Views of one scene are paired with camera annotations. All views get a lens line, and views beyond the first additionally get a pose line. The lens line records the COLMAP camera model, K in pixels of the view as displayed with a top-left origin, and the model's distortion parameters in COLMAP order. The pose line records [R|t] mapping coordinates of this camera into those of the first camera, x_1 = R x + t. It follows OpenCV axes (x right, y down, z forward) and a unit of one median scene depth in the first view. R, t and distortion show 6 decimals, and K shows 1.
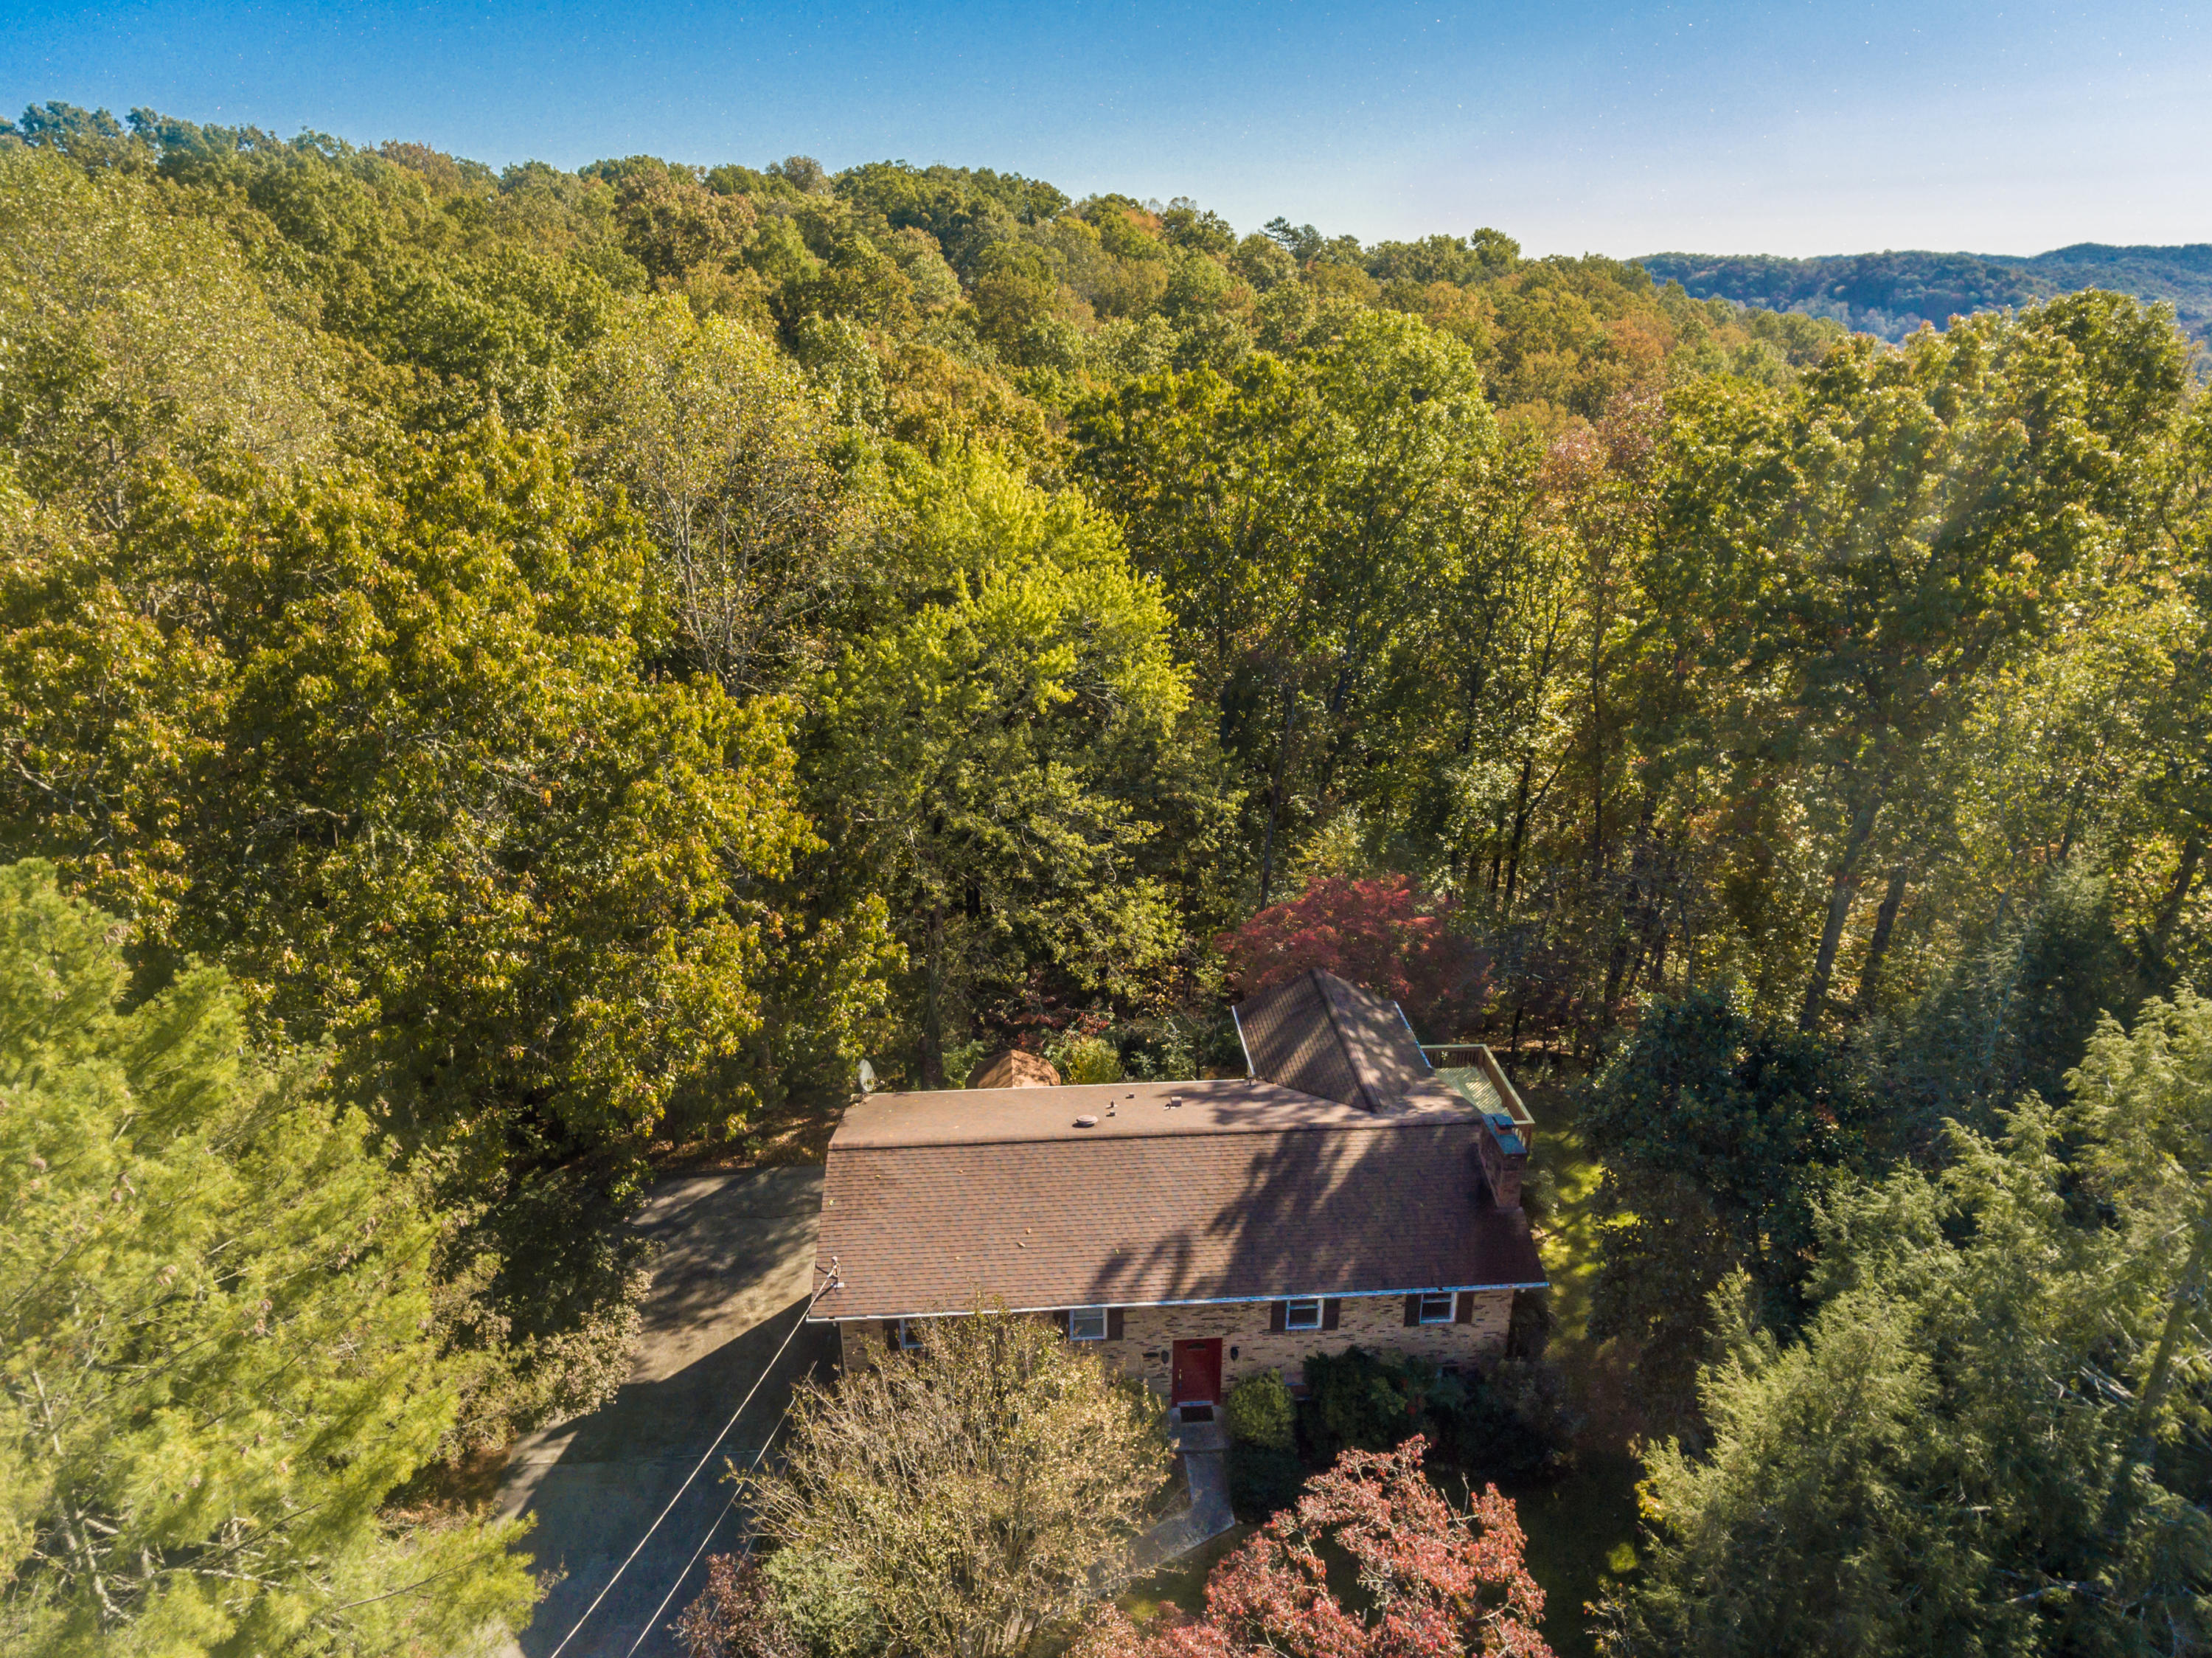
lens RADIAL K [[1326.7, 0, 1088.8], [0, 1326.7, 818.7], [0, 0, 1]] dist [0.000488, -0.002063]
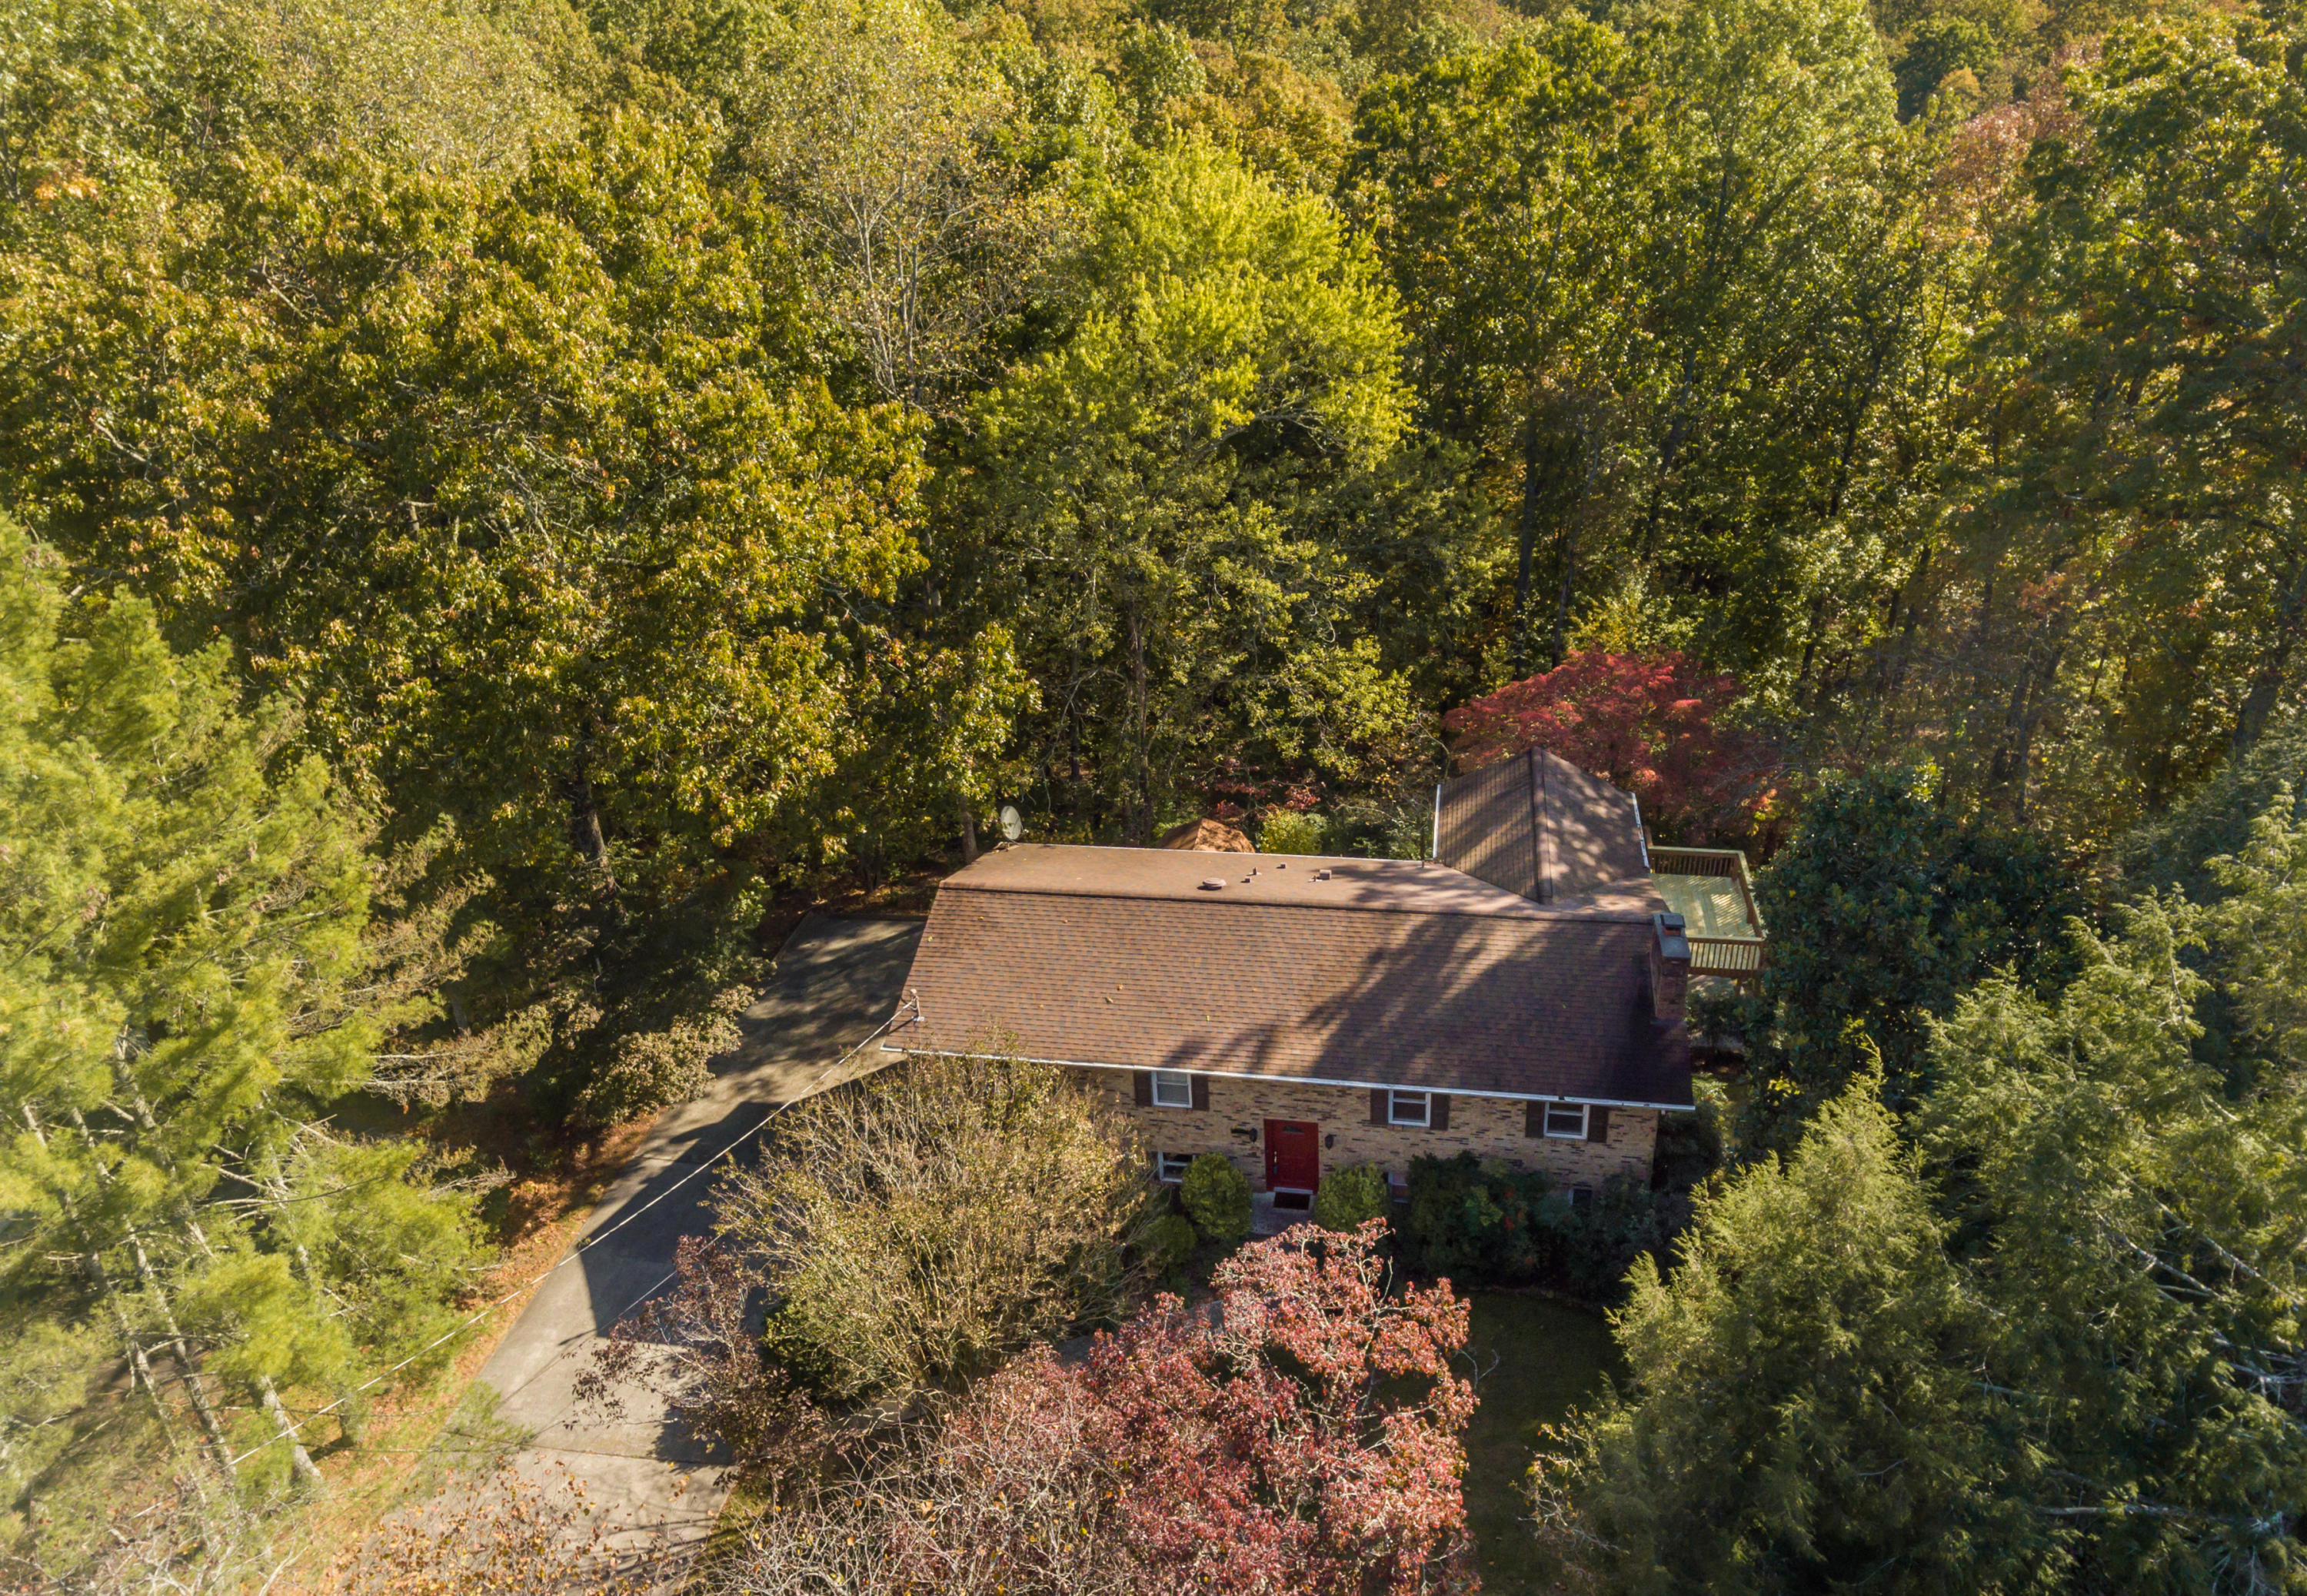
lens RADIAL K [[1433.2, 0, 1158.1], [0, 1433.2, 772.7], [0, 0, 1]] dist [-0.000388, 0.000212]
pose [[0.968095, 0.066430, -0.241617, 0.181733], [-0.040345, 0.992962, 0.111352, 0.039590], [0.247313, -0.098051, 0.963962, 0.040188]]
